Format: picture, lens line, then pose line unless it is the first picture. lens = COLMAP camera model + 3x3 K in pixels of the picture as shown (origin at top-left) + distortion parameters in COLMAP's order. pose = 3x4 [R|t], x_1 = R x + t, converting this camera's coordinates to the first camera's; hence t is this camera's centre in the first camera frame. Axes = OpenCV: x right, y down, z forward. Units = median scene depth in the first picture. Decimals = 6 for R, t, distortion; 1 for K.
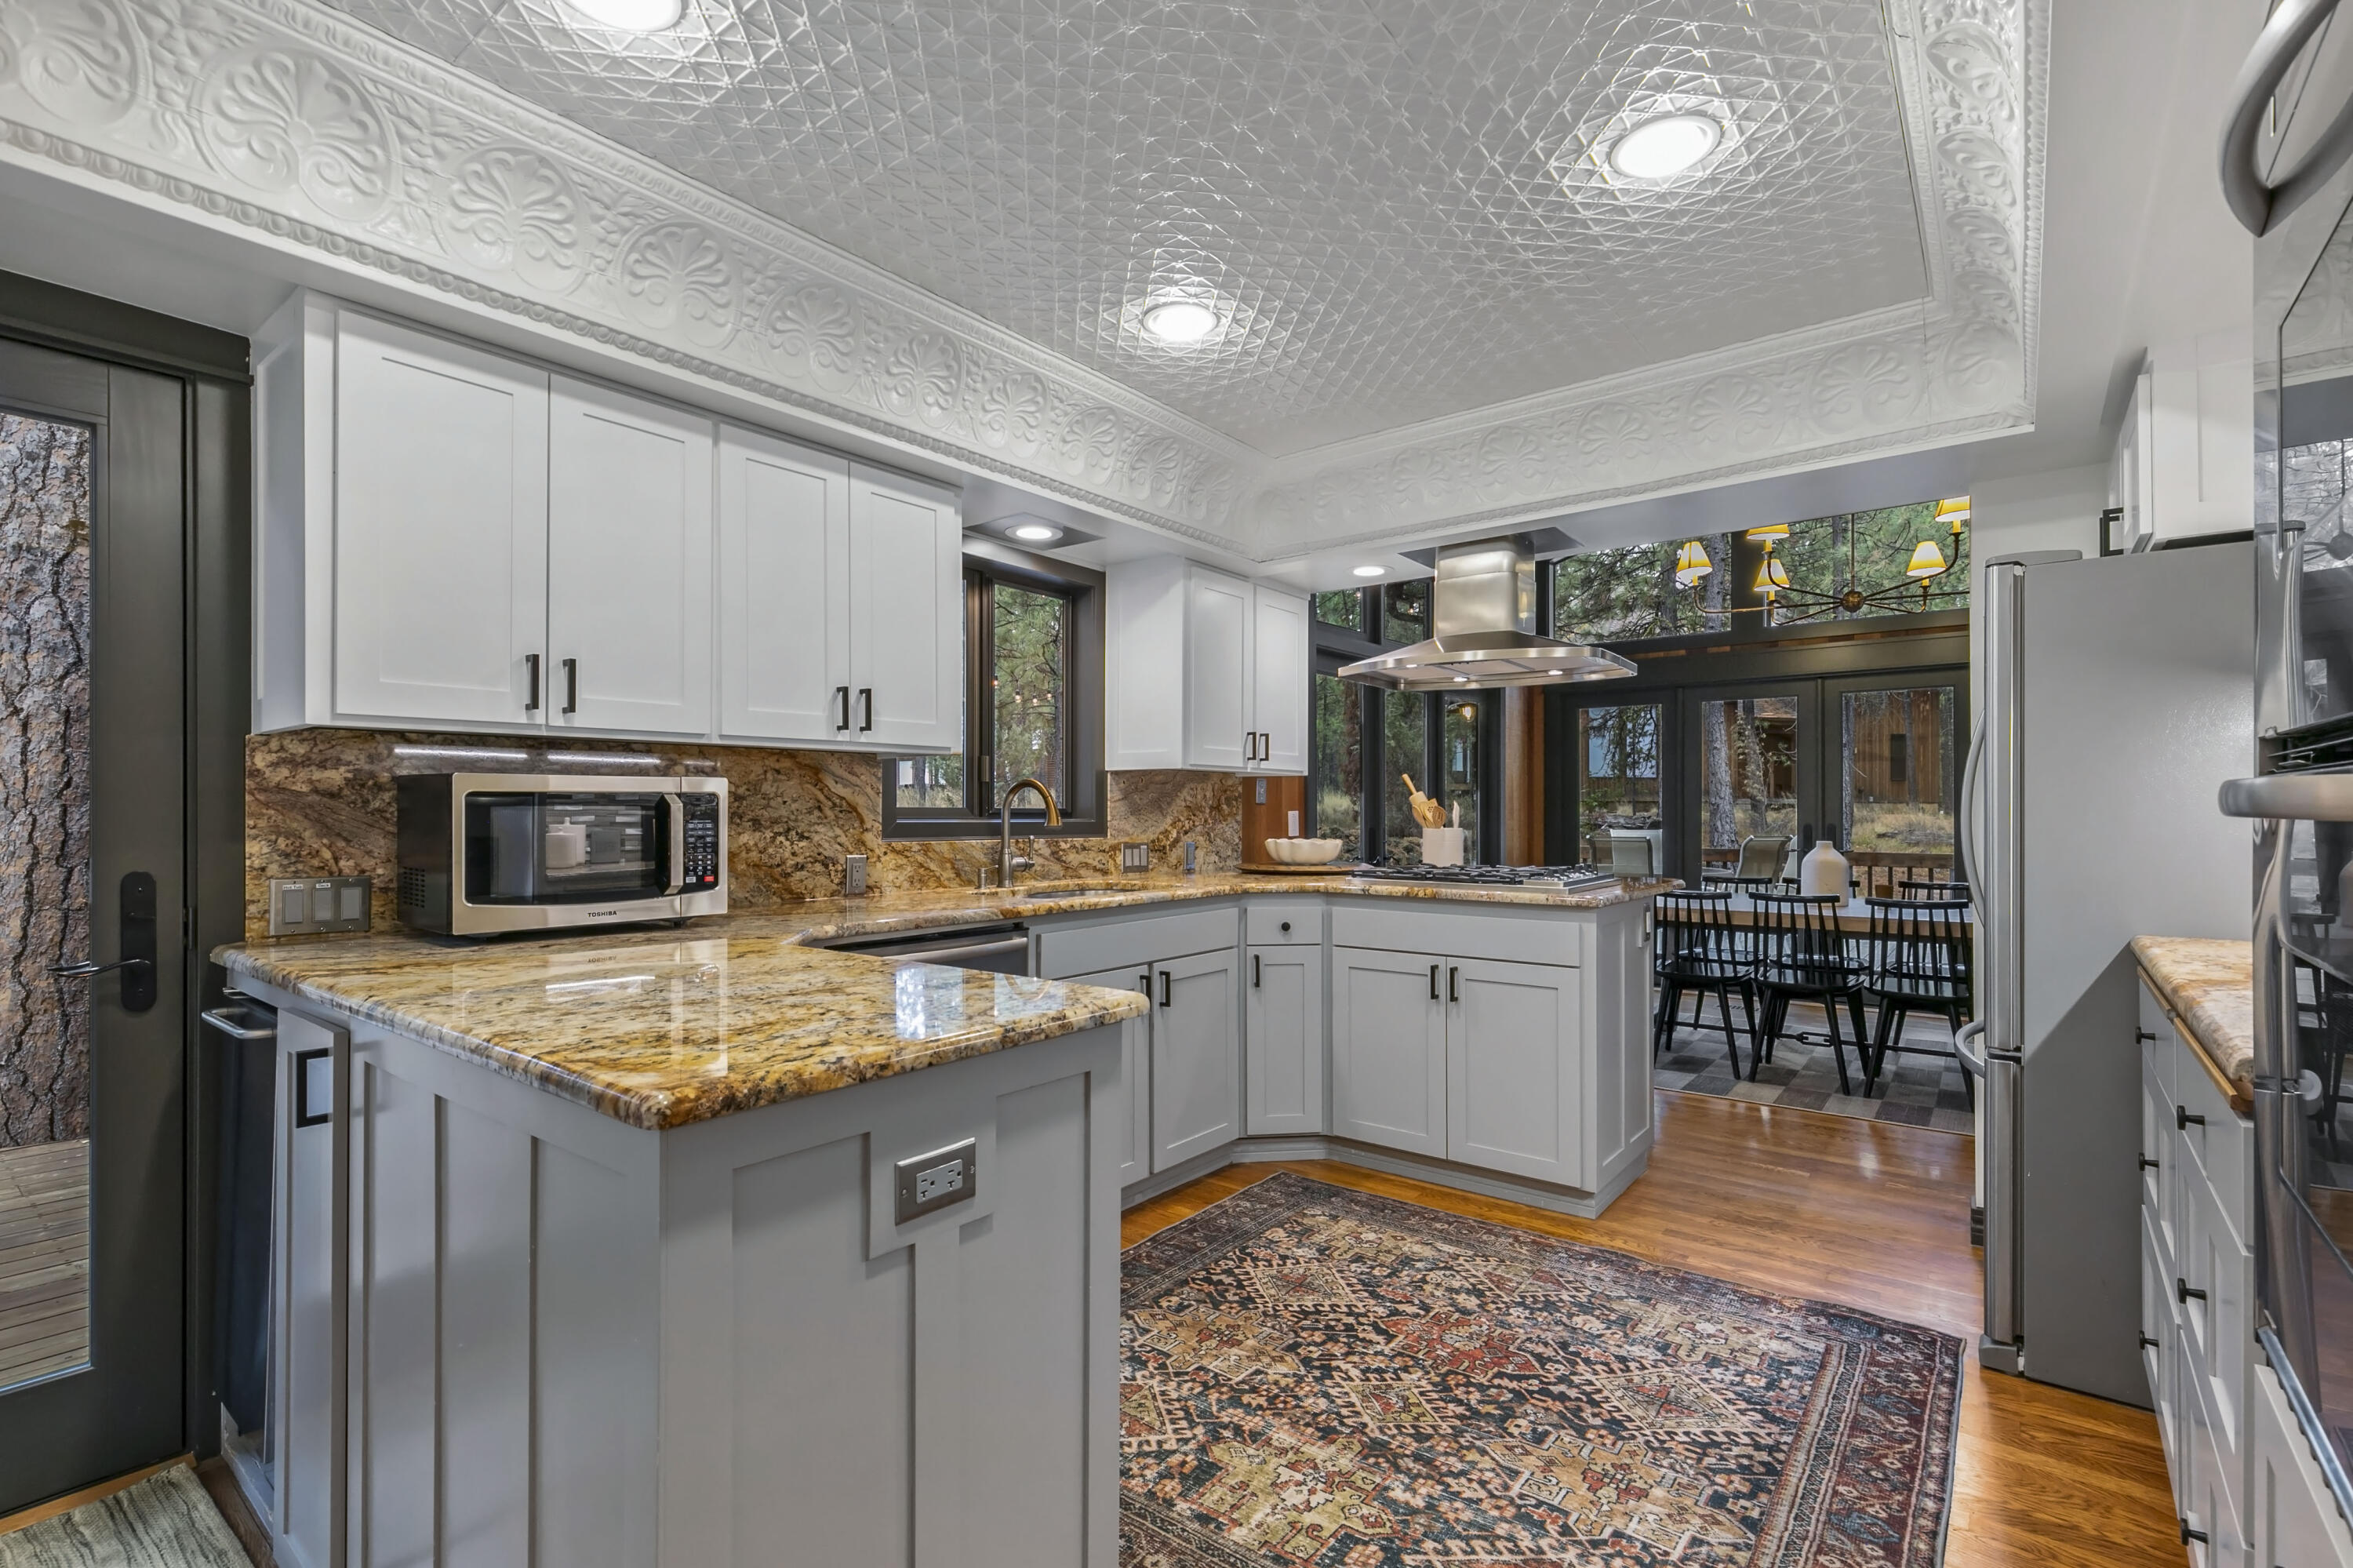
lens RADIAL K [[1090.8, 0, 1179.2], [0, 1090.8, 802.6], [0, 0, 1]] dist [0.002805, -0.000156]
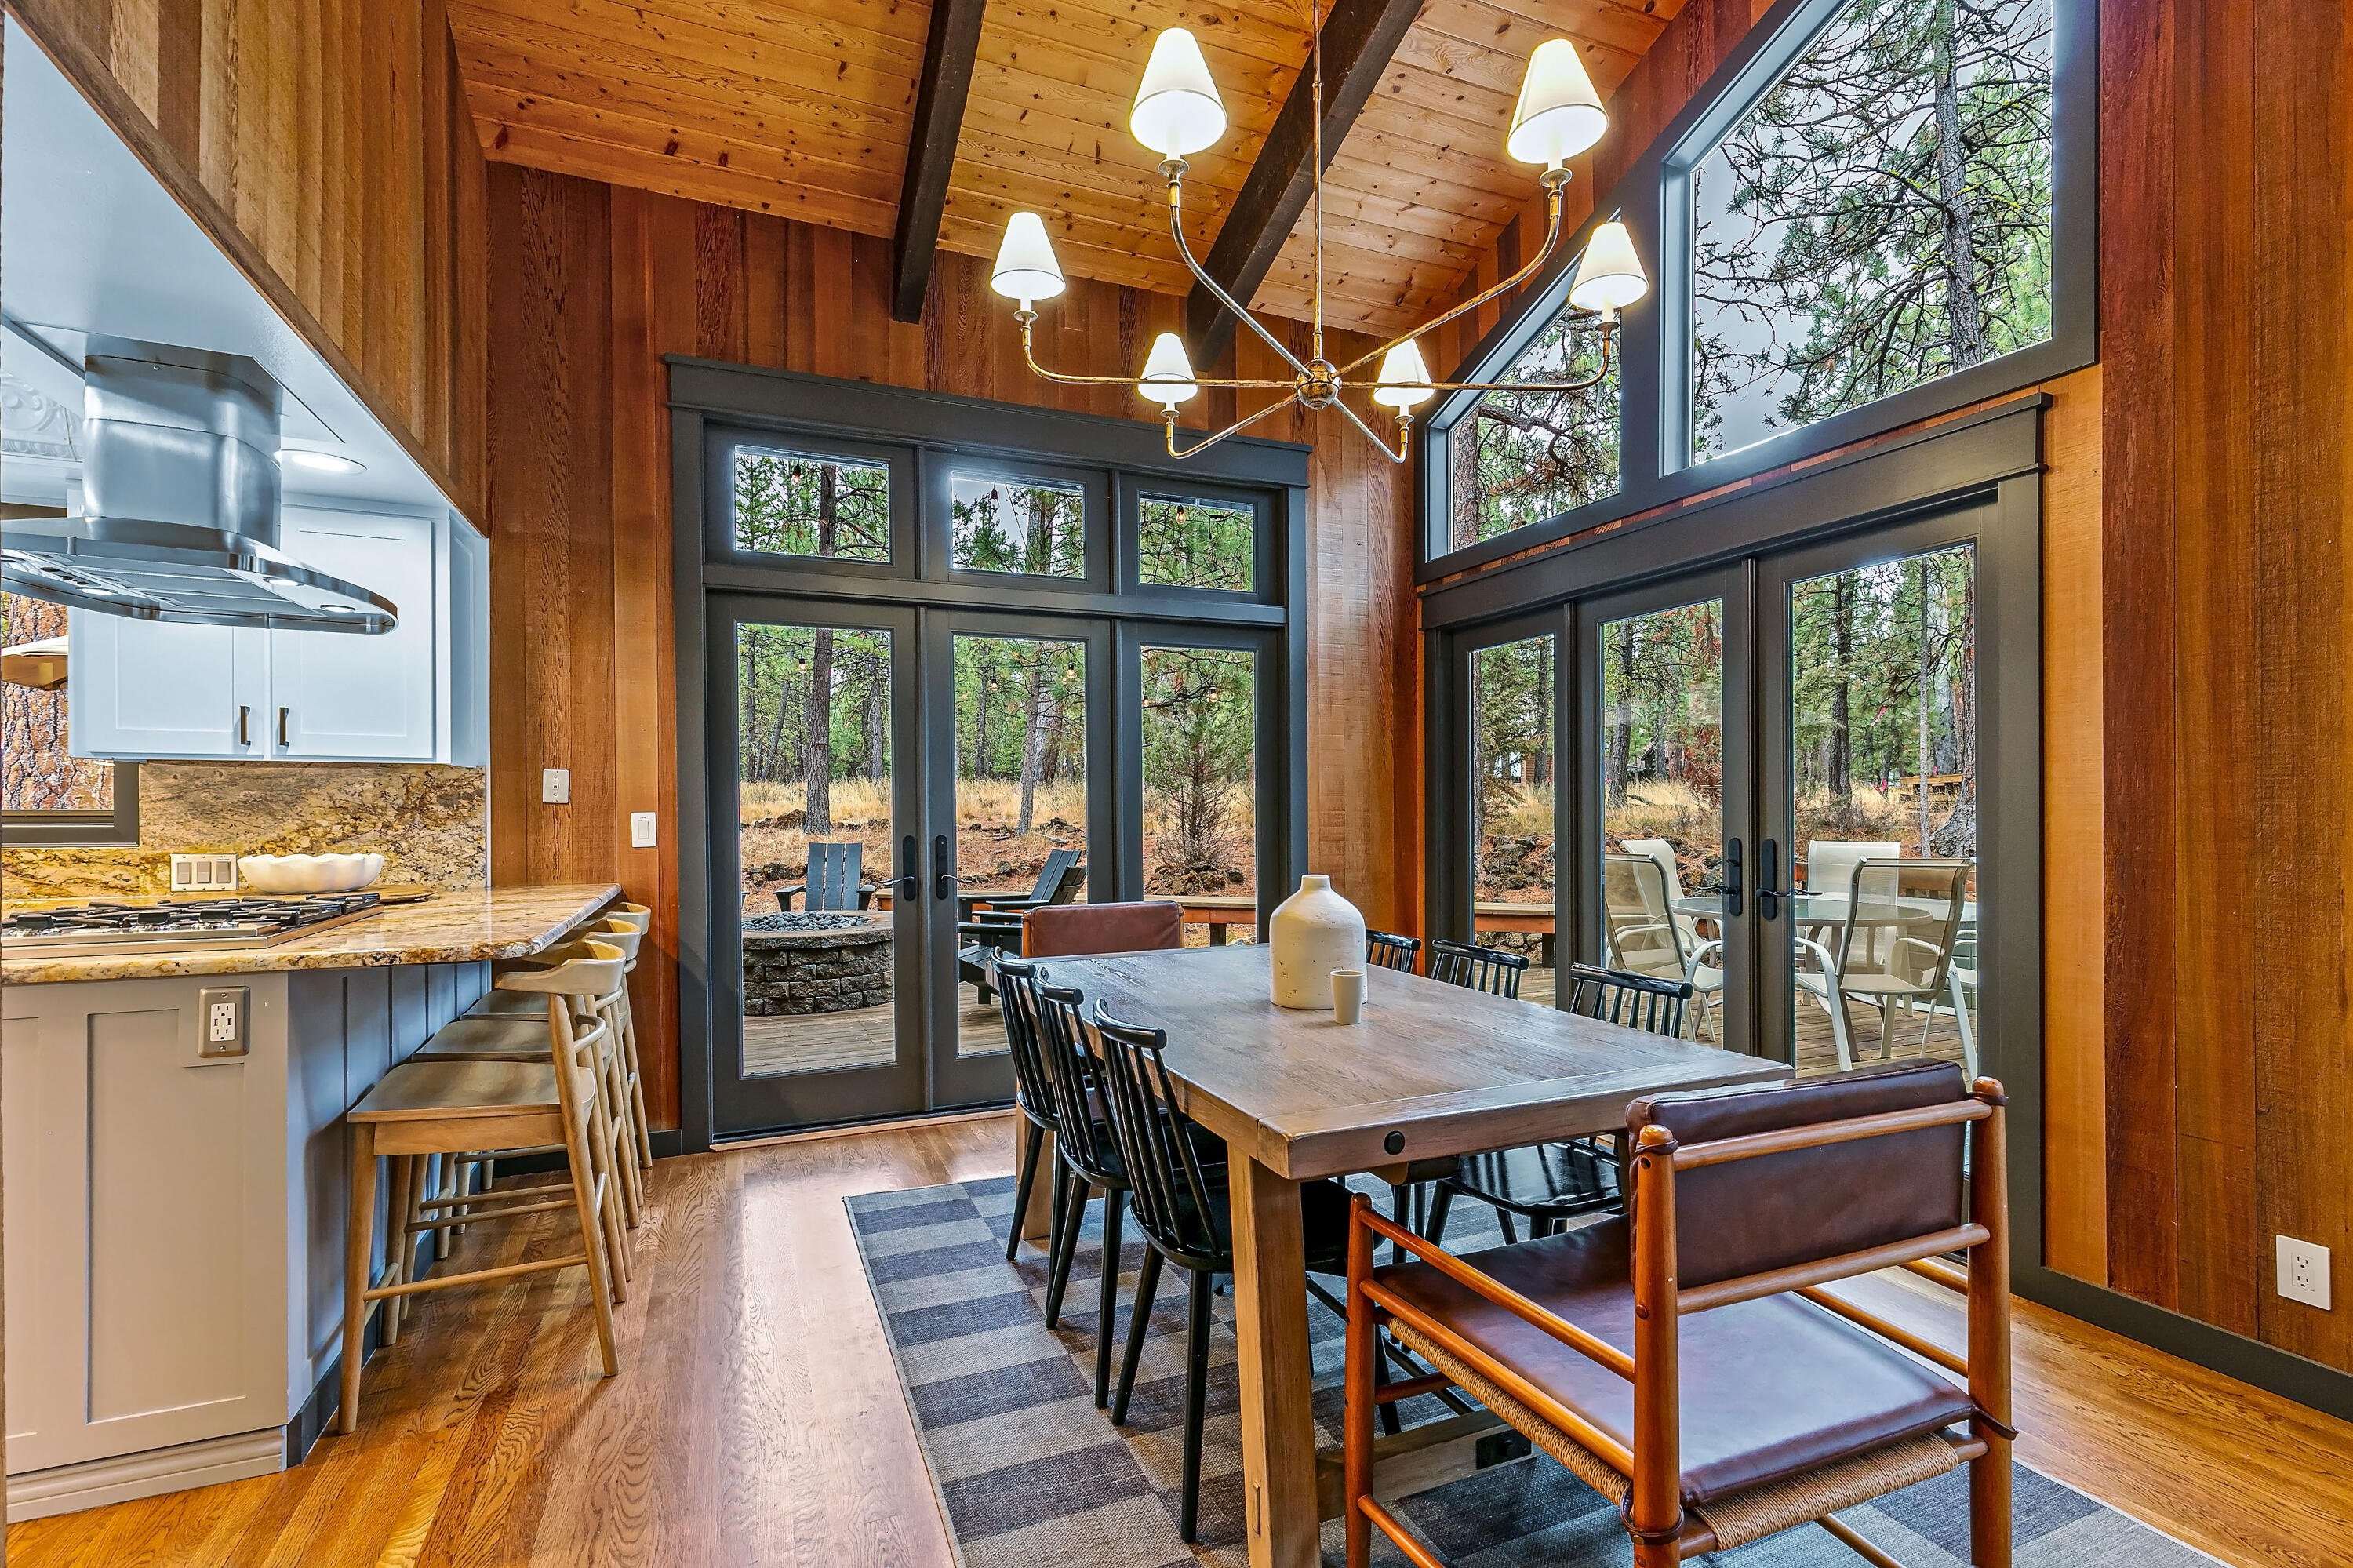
lens RADIAL K [[1064.7, 0, 1175.2], [0, 1064.7, 817.2], [0, 0, 1]] dist [0.003810, 0.000864]
pose [[0.866585, 0.000039, -0.499030, 1.682427], [0.006804, 0.999906, 0.011892, 0.010651], [0.498984, -0.013701, 0.866503, 1.202892]]
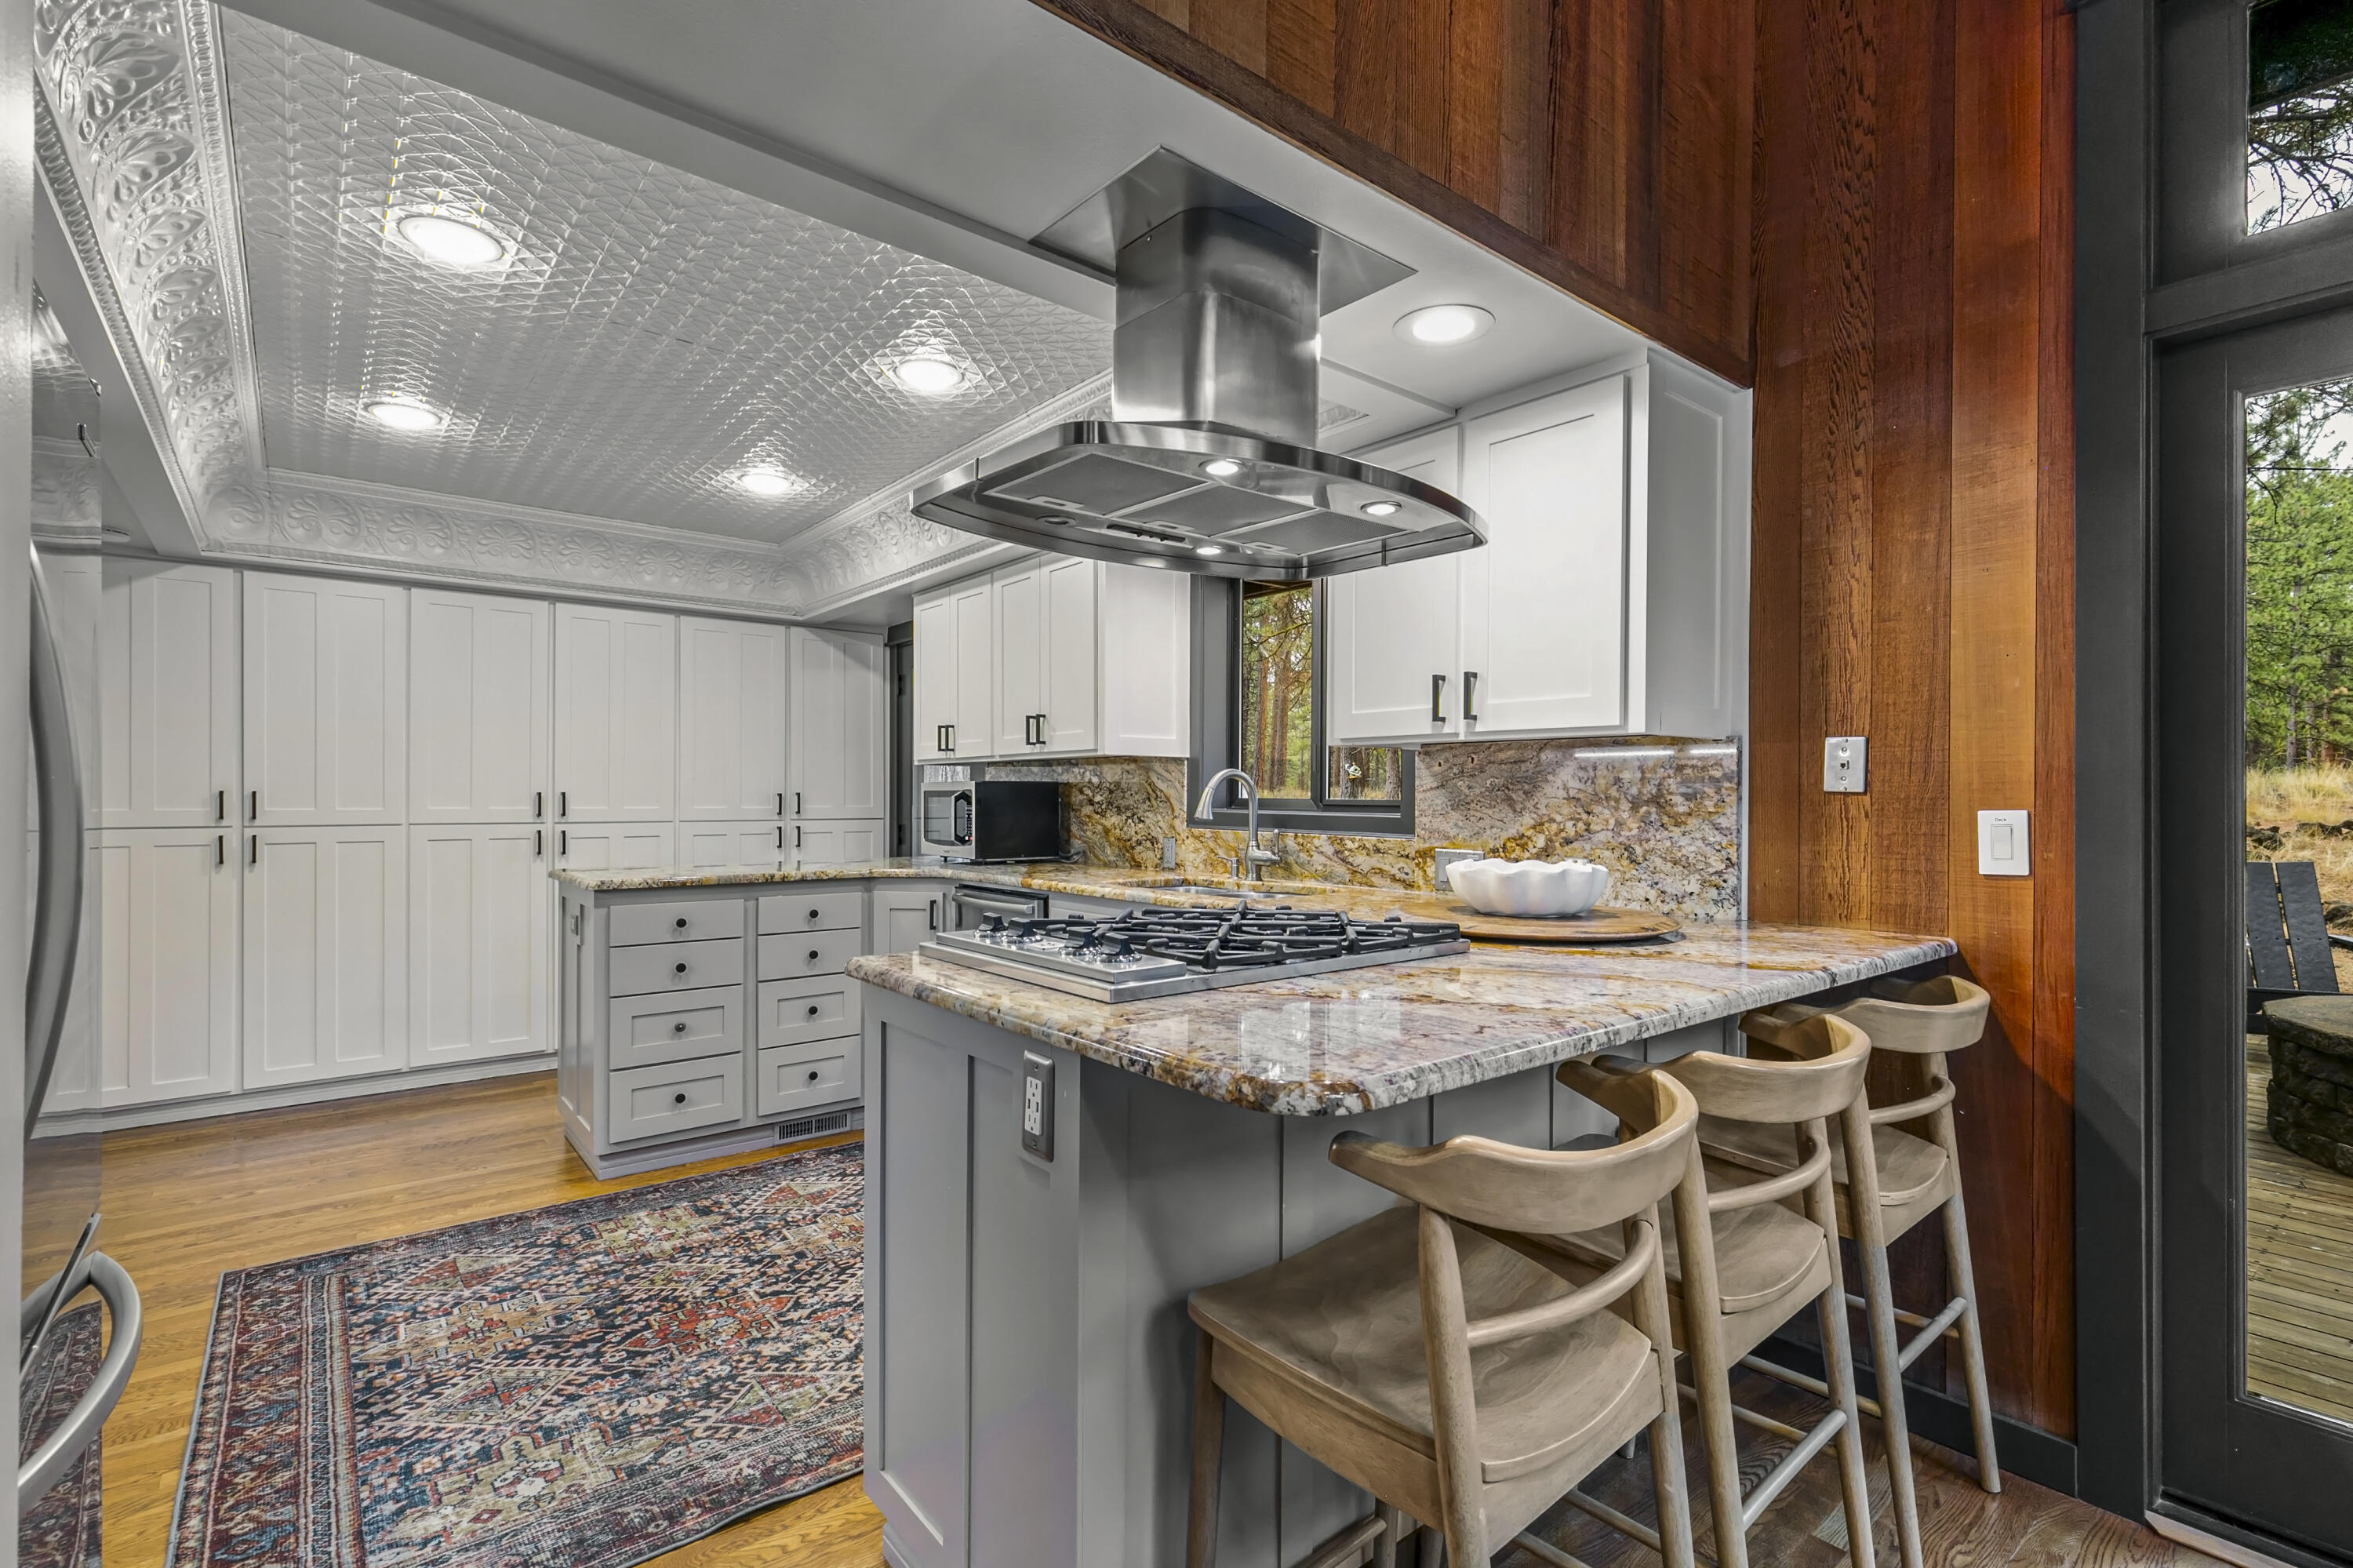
lens RADIAL K [[1090.8, 0, 1179.2], [0, 1090.8, 802.6], [0, 0, 1]] dist [0.002805, -0.000156]
pose [[-0.236594, 0.002811, -0.971605, 1.201255], [0.000707, 0.999996, 0.002721, 0.008151], [0.971608, -0.000043, -0.236595, 1.749498]]
